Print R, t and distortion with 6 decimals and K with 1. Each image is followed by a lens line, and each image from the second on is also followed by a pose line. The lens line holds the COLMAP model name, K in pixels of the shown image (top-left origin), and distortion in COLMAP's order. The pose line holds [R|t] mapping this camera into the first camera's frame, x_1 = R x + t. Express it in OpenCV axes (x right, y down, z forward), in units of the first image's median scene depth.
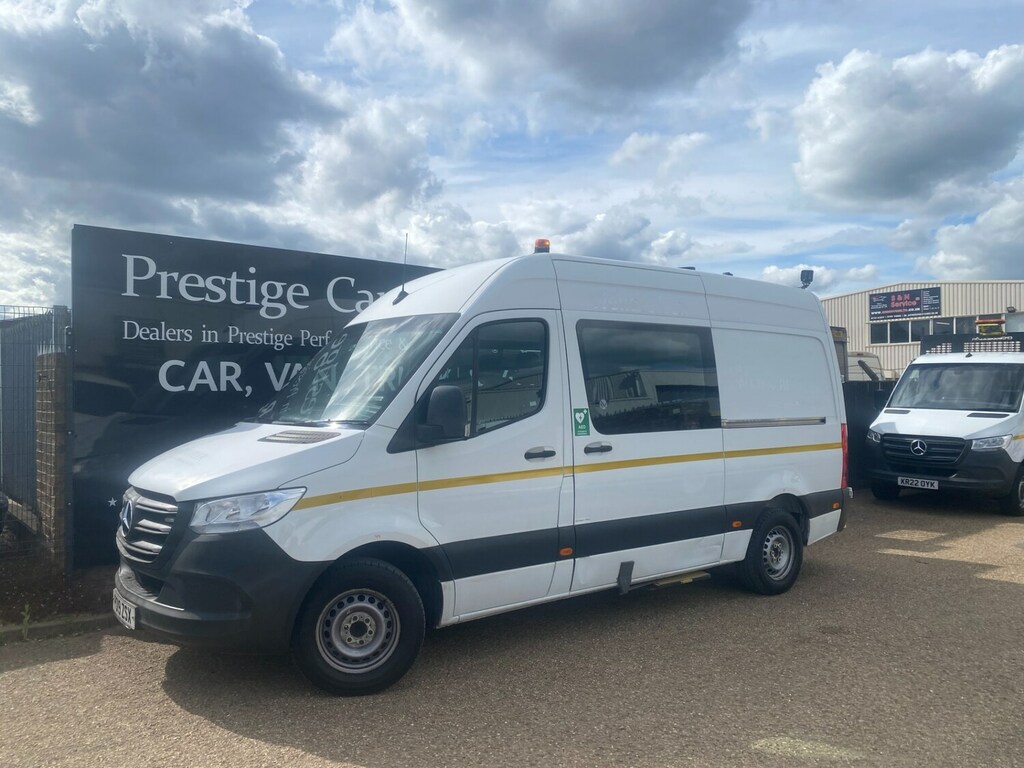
lens RADIAL K [[759.7, 0, 494.2], [0, 759.7, 387.3], [0, 0, 1]] dist [0.001489, -0.003150]
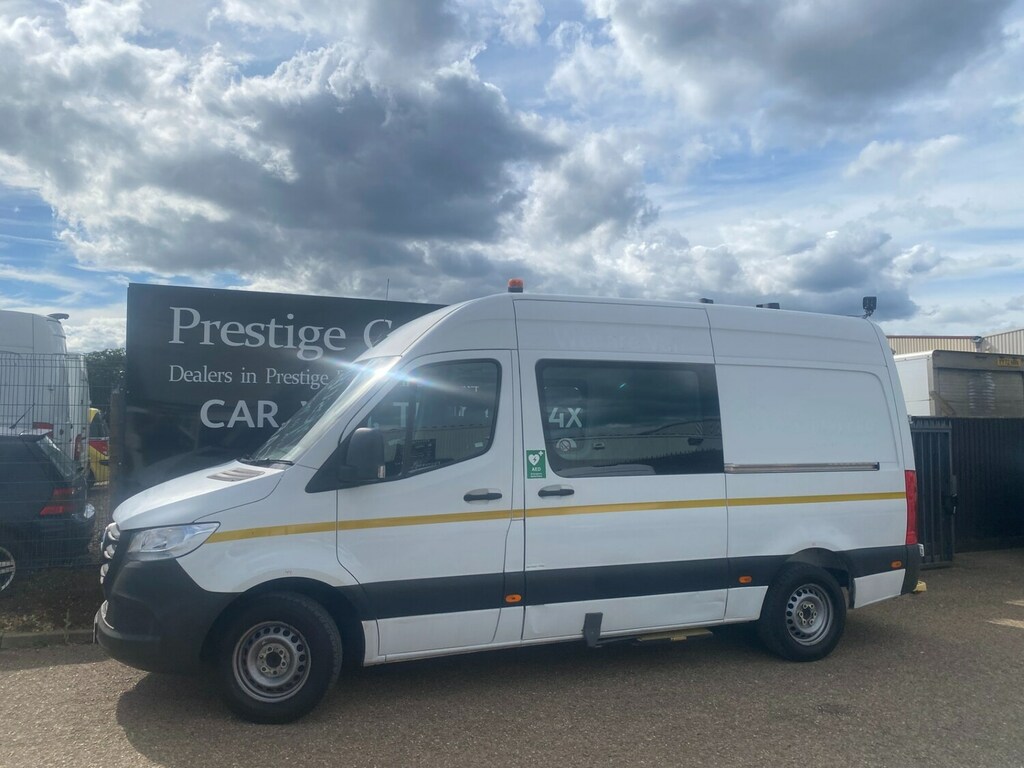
lens RADIAL K [[759.7, 0, 494.2], [0, 759.7, 387.3], [0, 0, 1]] dist [0.001489, -0.003150]
pose [[0.964505, -0.006447, -0.263987, 0.274555], [-0.004040, 0.999225, -0.039161, -0.012507], [0.264034, 0.038838, 0.963731, 0.037780]]
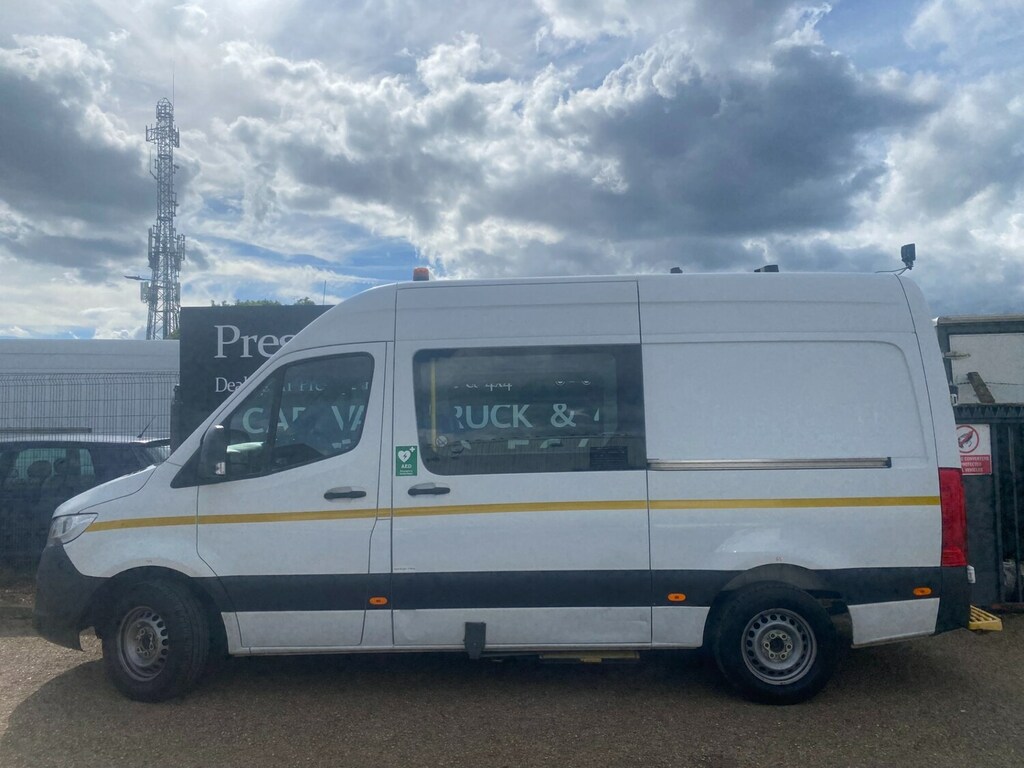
lens RADIAL K [[763.3, 0, 516.3], [0, 763.3, 405.4], [0, 0, 1]] dist [0.002990, -0.000362]
pose [[0.794090, -0.036559, -0.606700, 0.671401], [0.020907, 0.999242, -0.032848, 0.009743], [0.607441, 0.013400, 0.794252, 0.295790]]
